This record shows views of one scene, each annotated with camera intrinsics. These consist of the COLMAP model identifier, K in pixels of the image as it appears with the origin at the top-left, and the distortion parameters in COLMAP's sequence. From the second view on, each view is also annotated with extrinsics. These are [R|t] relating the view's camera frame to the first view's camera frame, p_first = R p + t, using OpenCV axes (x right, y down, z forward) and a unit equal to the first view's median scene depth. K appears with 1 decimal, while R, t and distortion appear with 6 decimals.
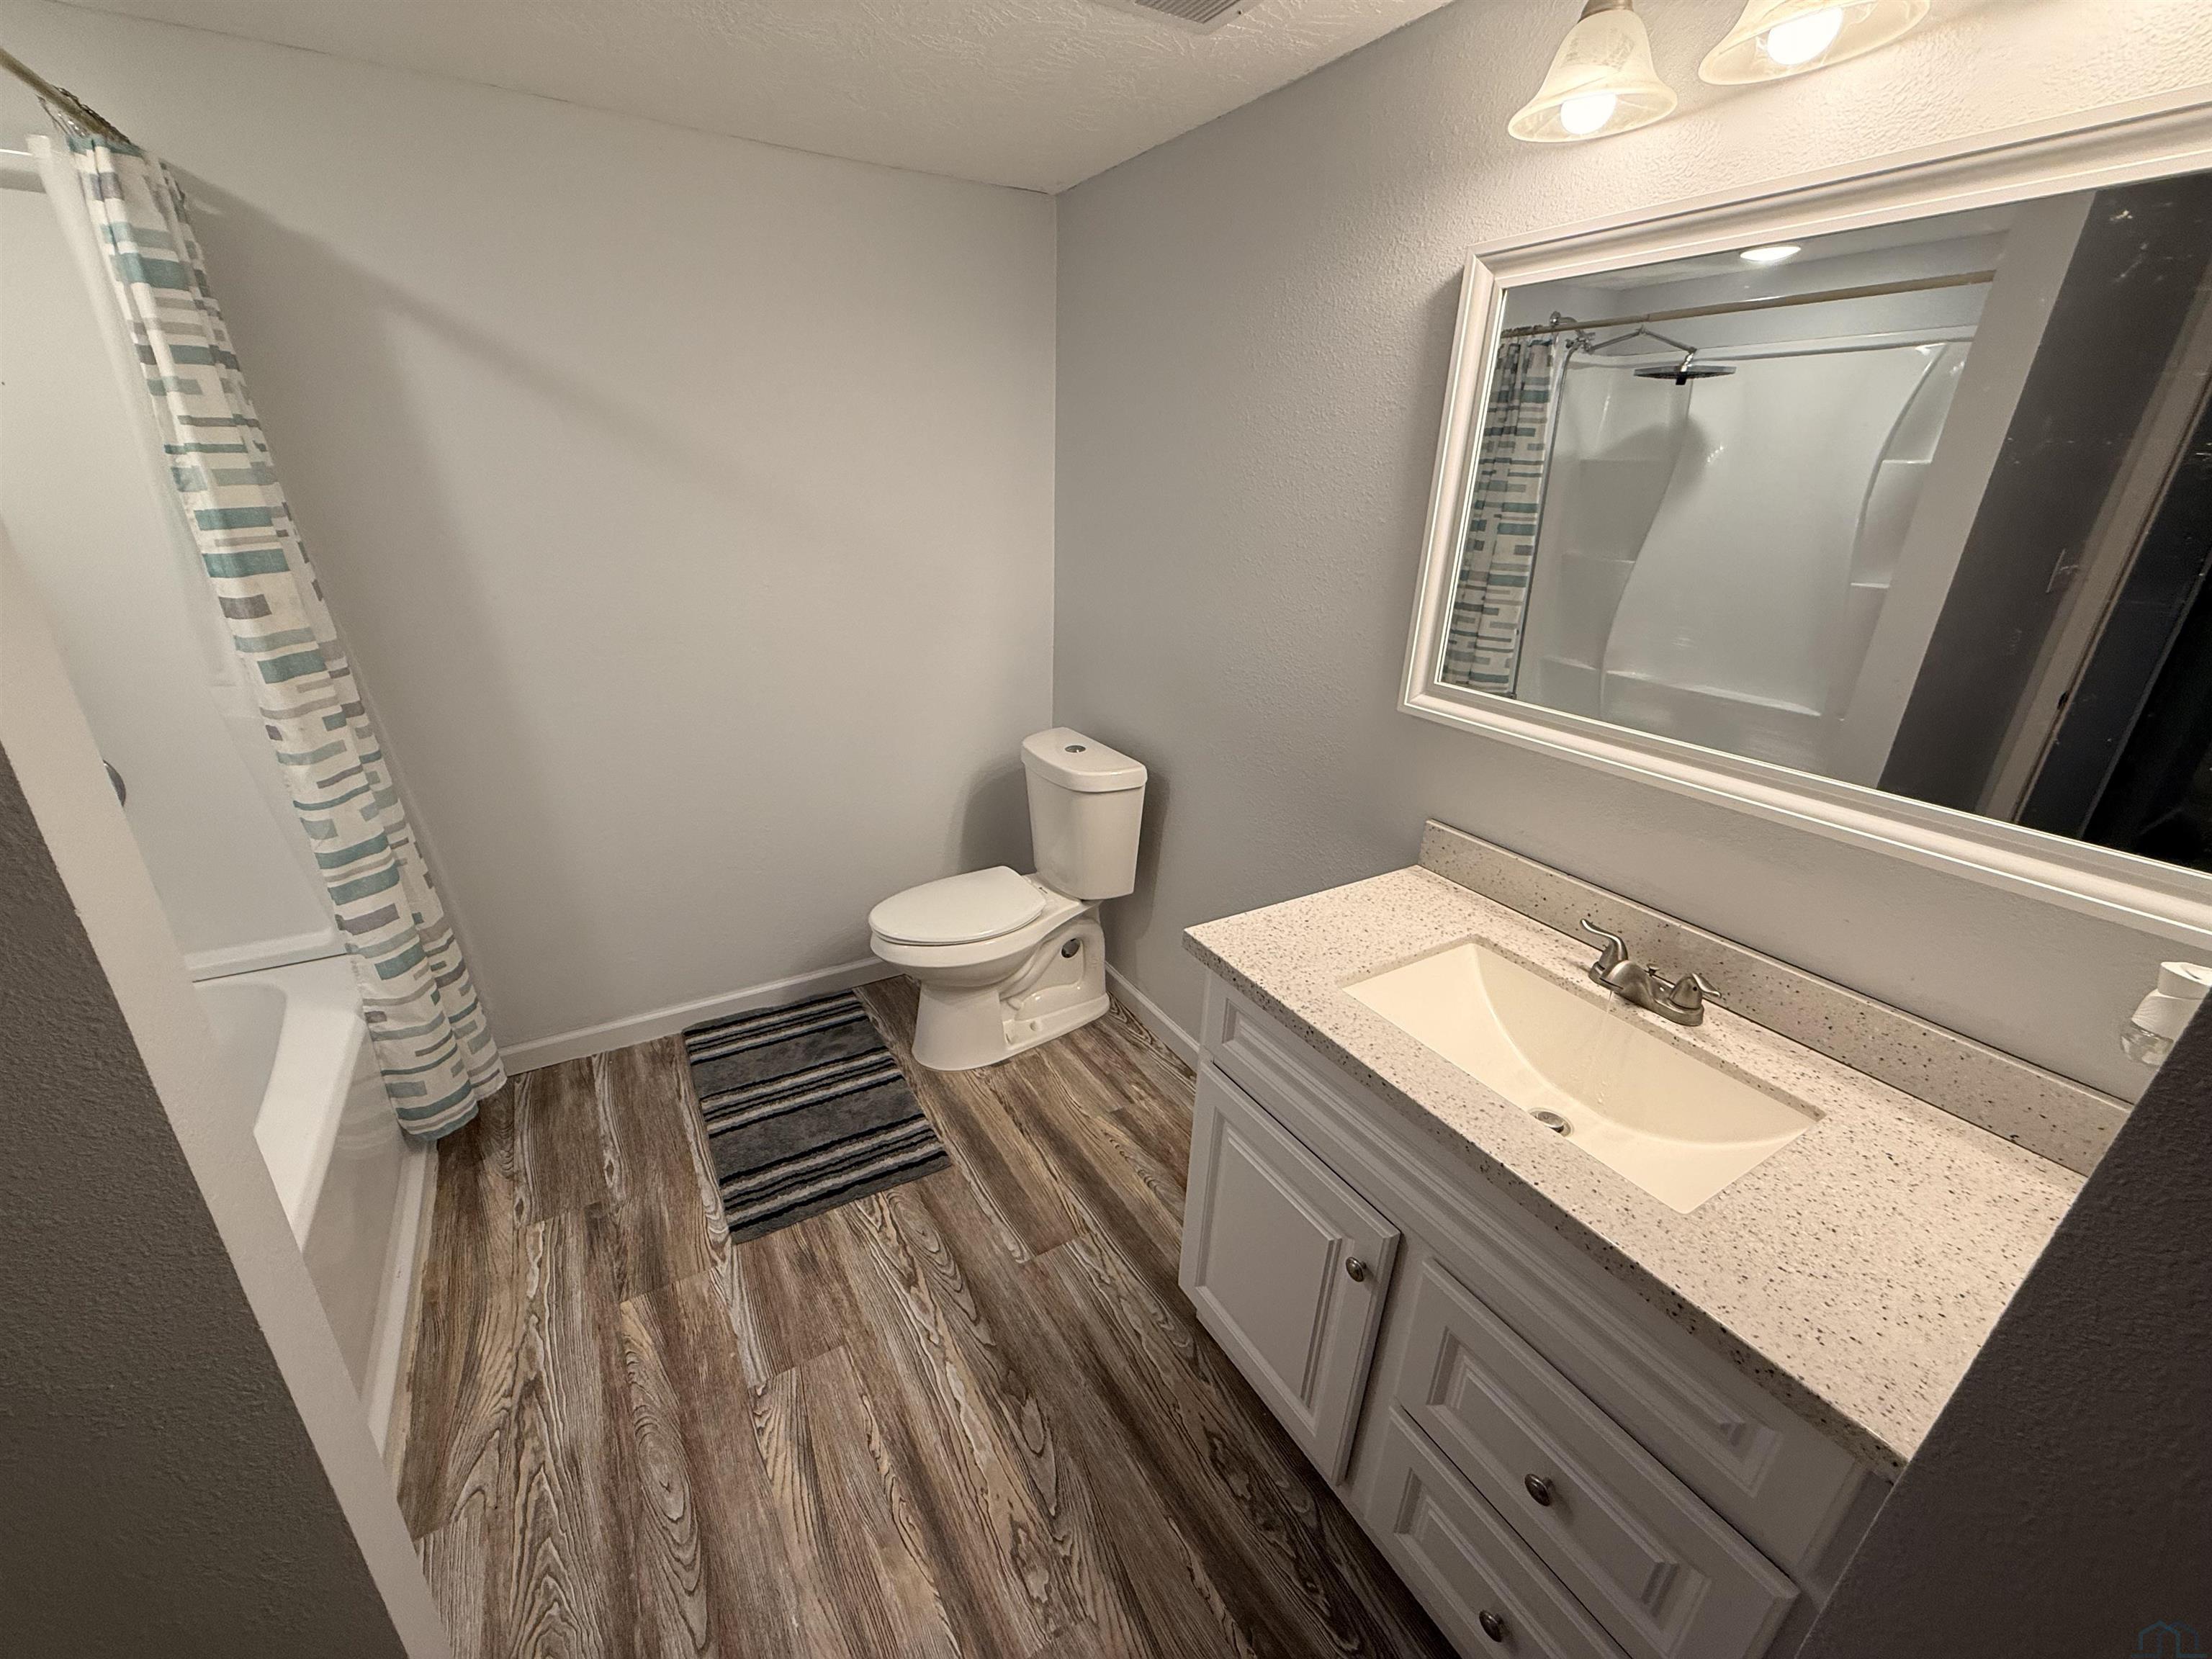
lens RADIAL K [[882.1, 0, 1093.9], [0, 882.1, 834.0], [0, 0, 1]] dist [-0.000443, -0.000313]
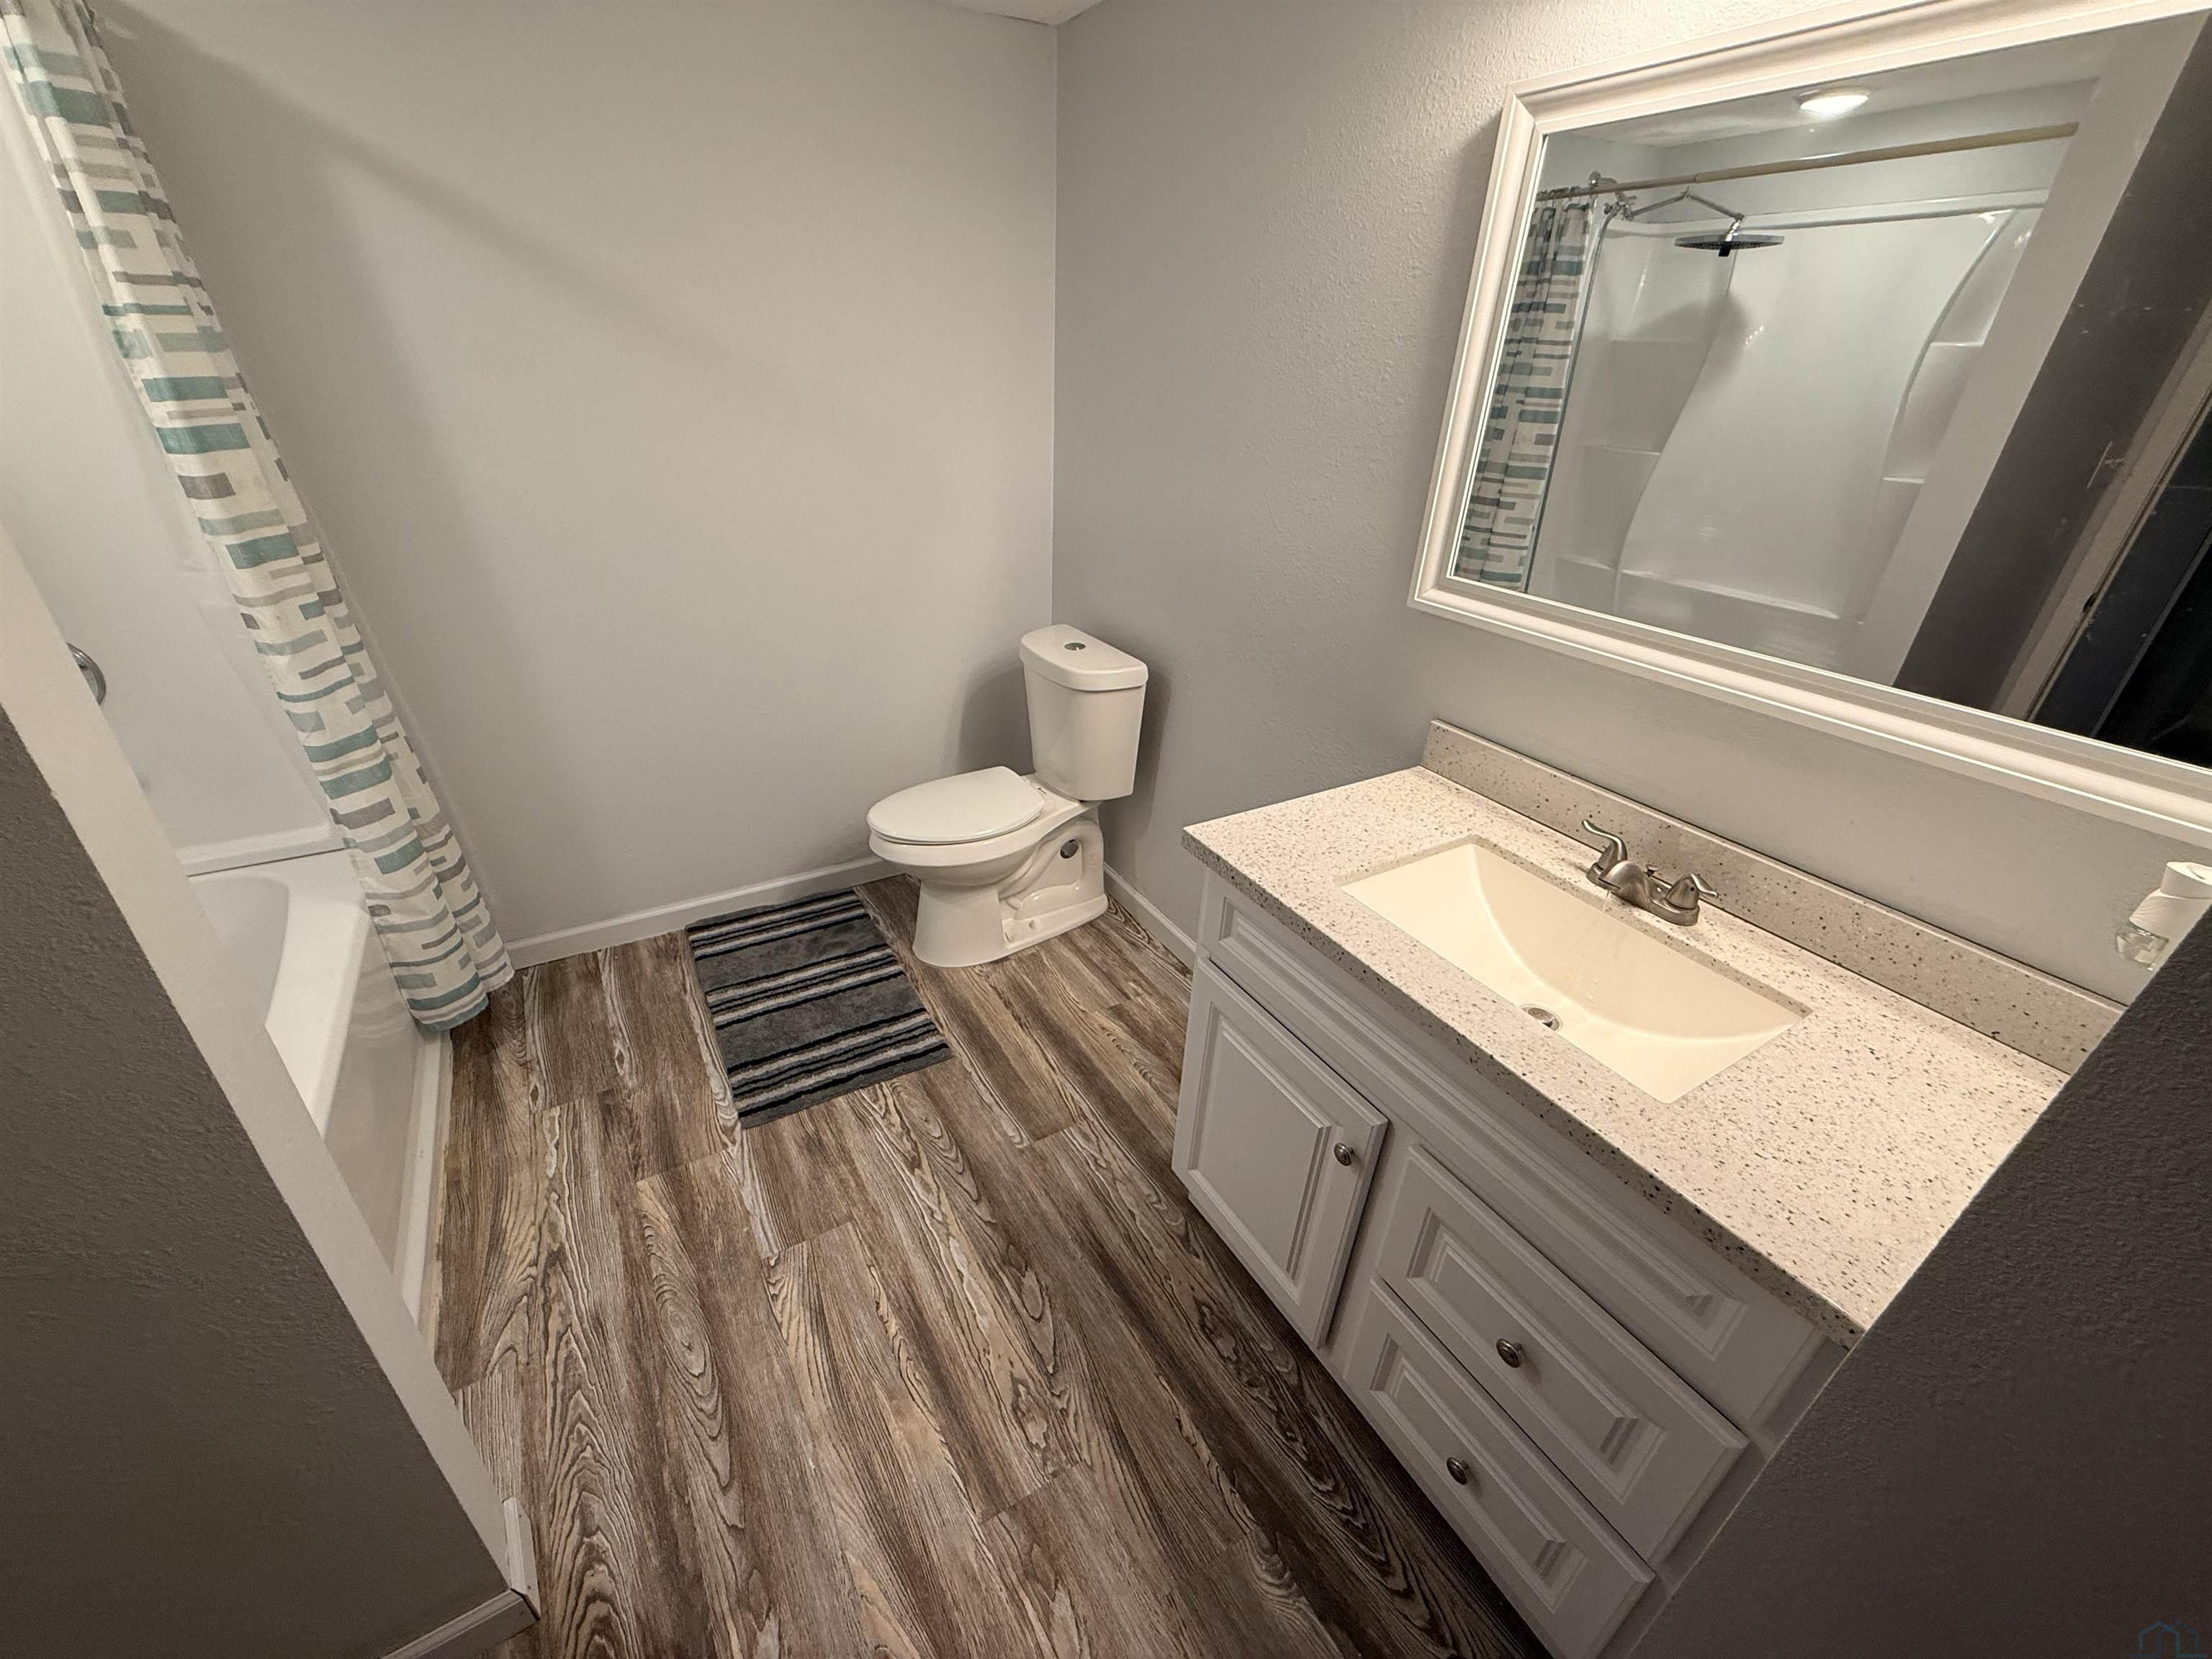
lens RADIAL K [[882.1, 0, 1094.8], [0, 882.1, 834.4], [0, 0, 1]] dist [-0.000443, -0.000313]
pose [[0.999972, 0.007016, 0.002452, -0.000167], [-0.007241, 0.994039, 0.108782, 0.005851], [-0.001674, -0.108797, 0.994063, 0.007049]]
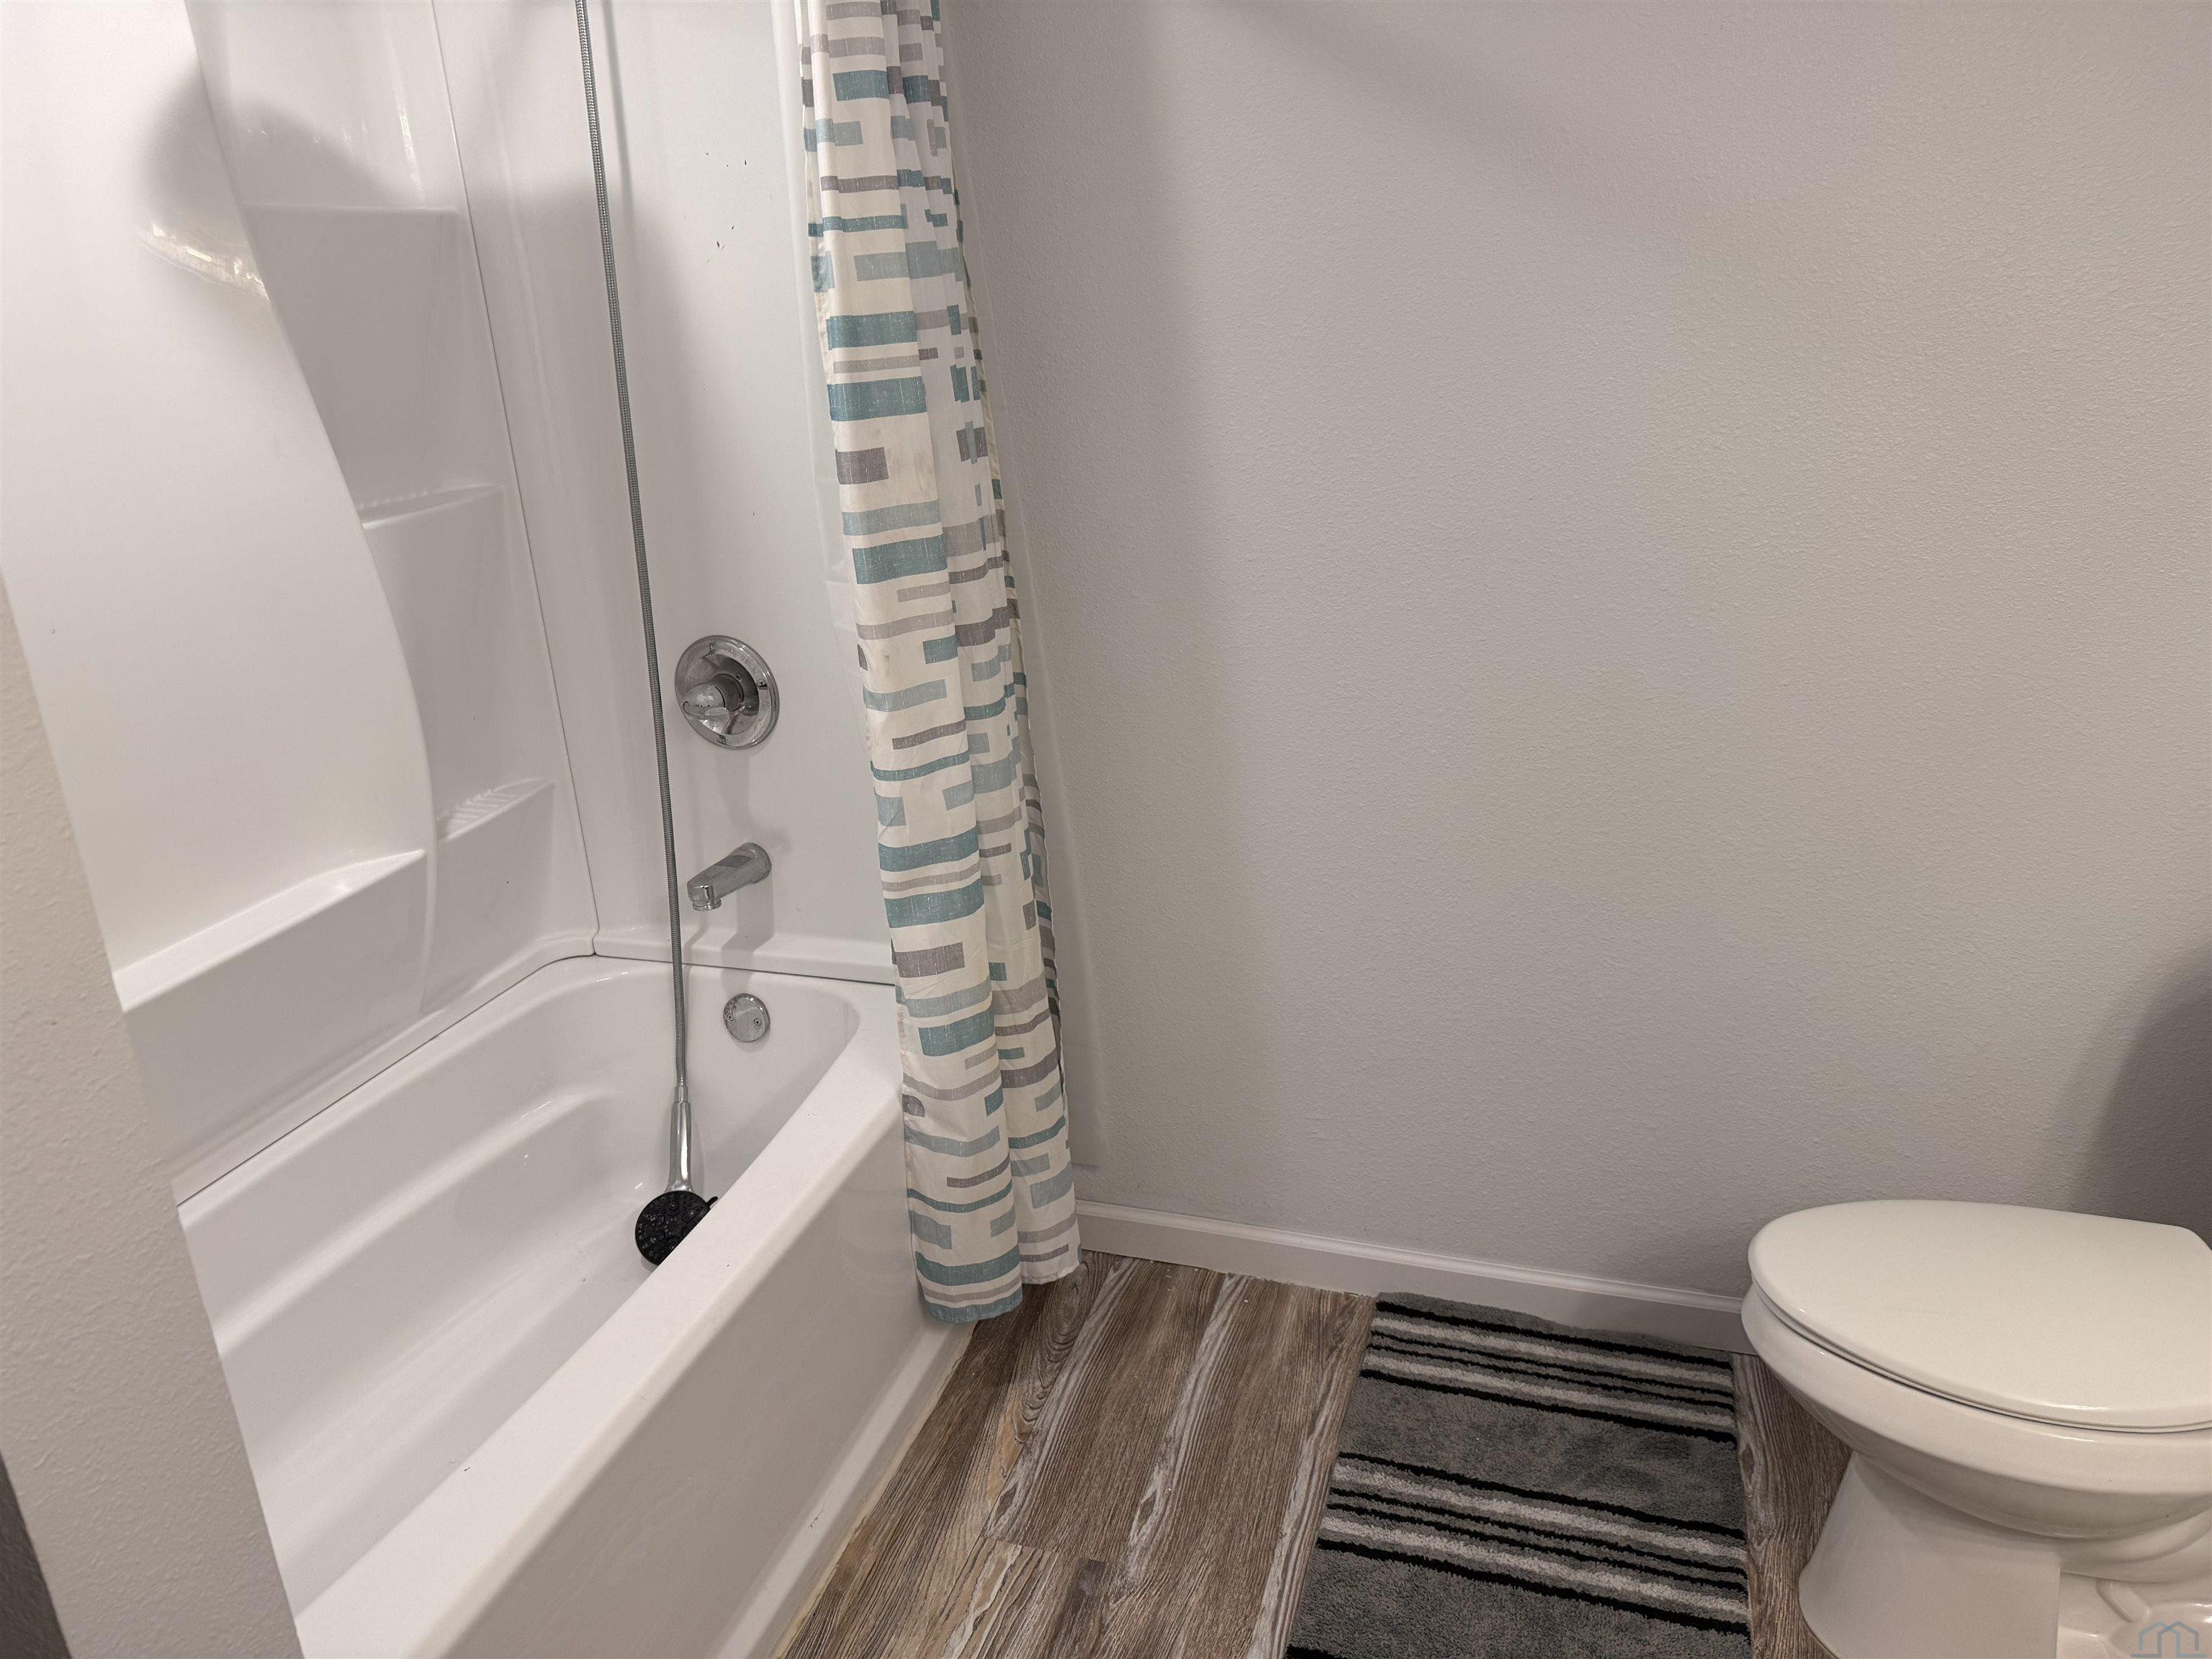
lens RADIAL K [[1590.3, 0, 1115.6], [0, 1590.3, 828.3], [0, 0, 1]] dist [0.045031, -0.053595]
pose [[0.668616, 0.213210, -0.712386, 0.061418], [-0.233804, 0.969704, 0.070783, -0.109429], [0.705895, 0.119232, 0.698209, 0.297945]]
